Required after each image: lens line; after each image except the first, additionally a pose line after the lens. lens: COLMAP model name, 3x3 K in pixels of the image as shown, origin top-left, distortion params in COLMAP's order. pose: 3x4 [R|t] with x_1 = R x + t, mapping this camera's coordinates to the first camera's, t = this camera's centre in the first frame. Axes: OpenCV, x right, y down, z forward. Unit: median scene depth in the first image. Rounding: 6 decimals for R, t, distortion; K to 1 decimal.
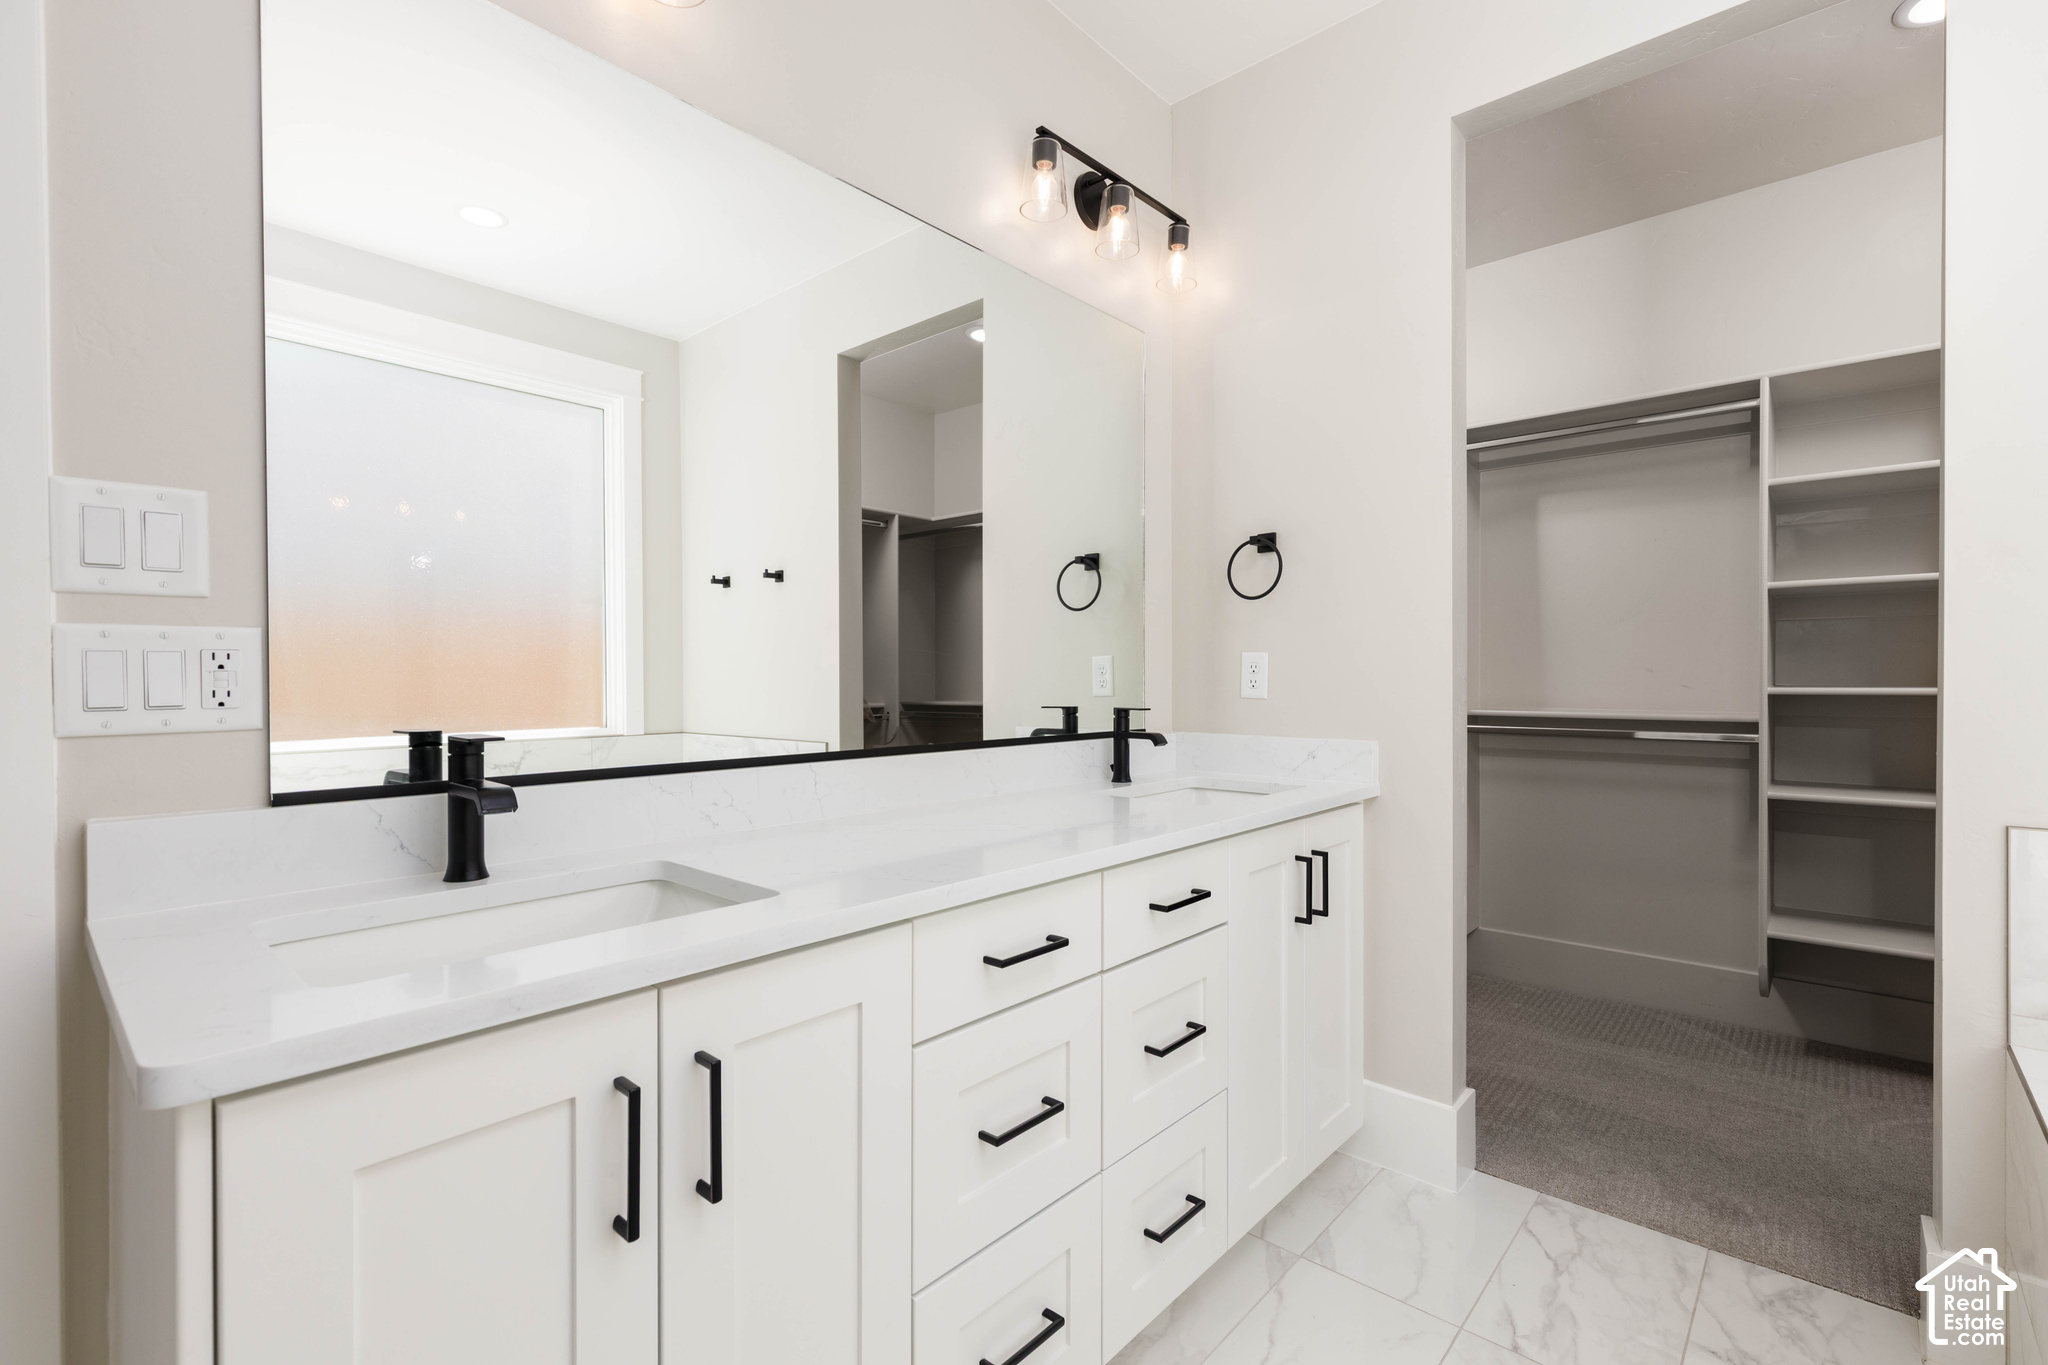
lens RADIAL K [[910.5, 0, 1030.3], [0, 910.5, 678.8], [0, 0, 1]] dist [0.003694, -0.003048]
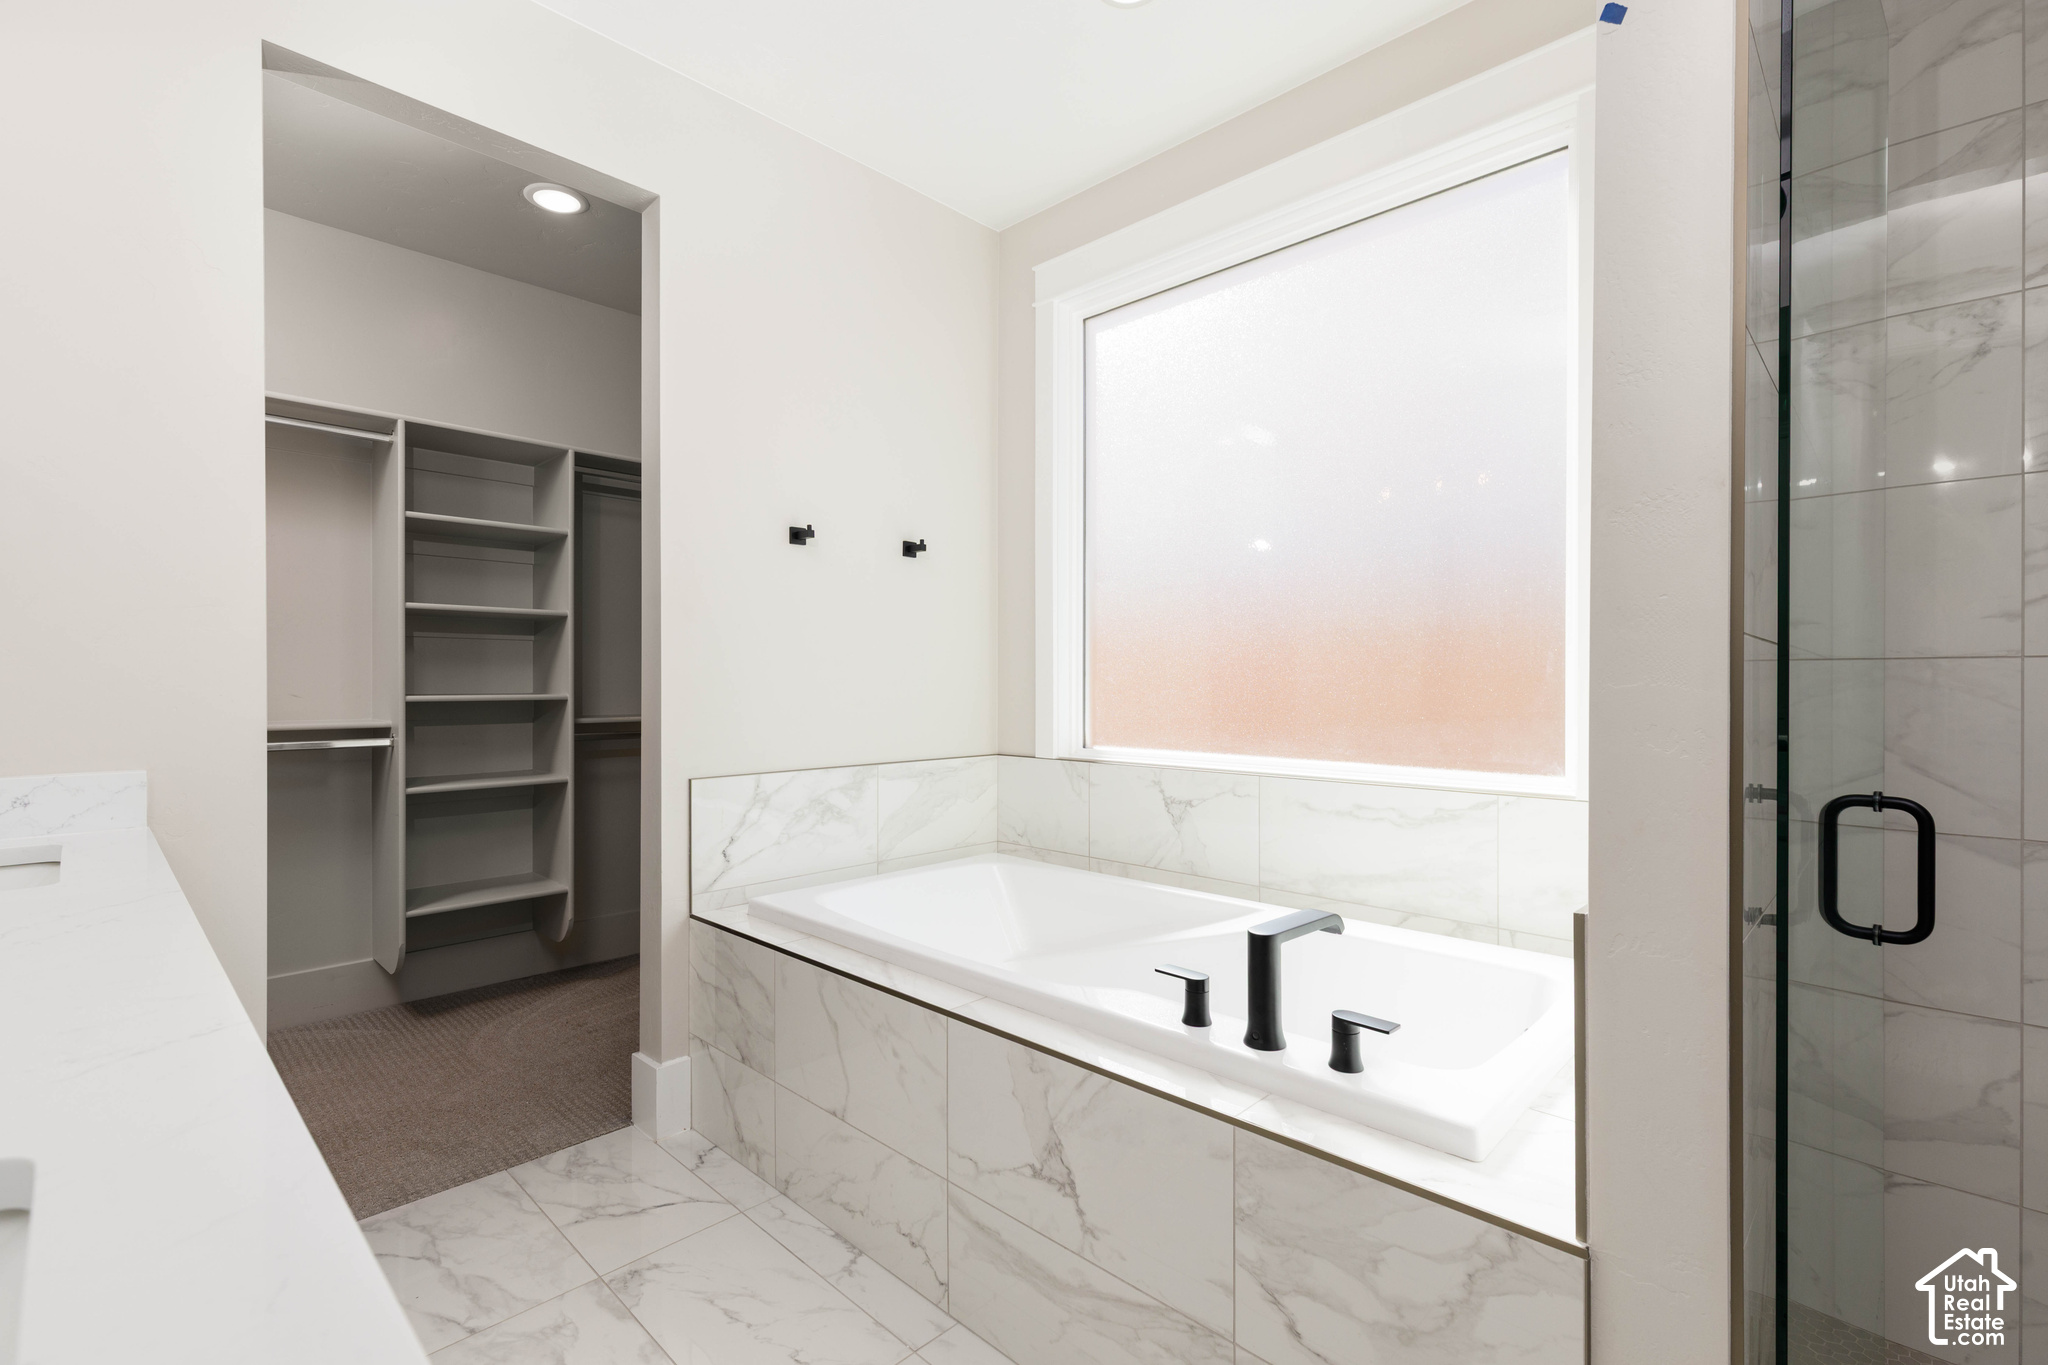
lens RADIAL K [[910.5, 0, 1031.3], [0, 910.5, 689.0], [0, 0, 1]] dist [0.003694, -0.003048]
pose [[0.024254, -0.003044, 0.999701, -0.438161], [0.001121, 0.999995, 0.003018, -0.002372], [-0.999705, 0.001047, 0.024257, 0.297719]]
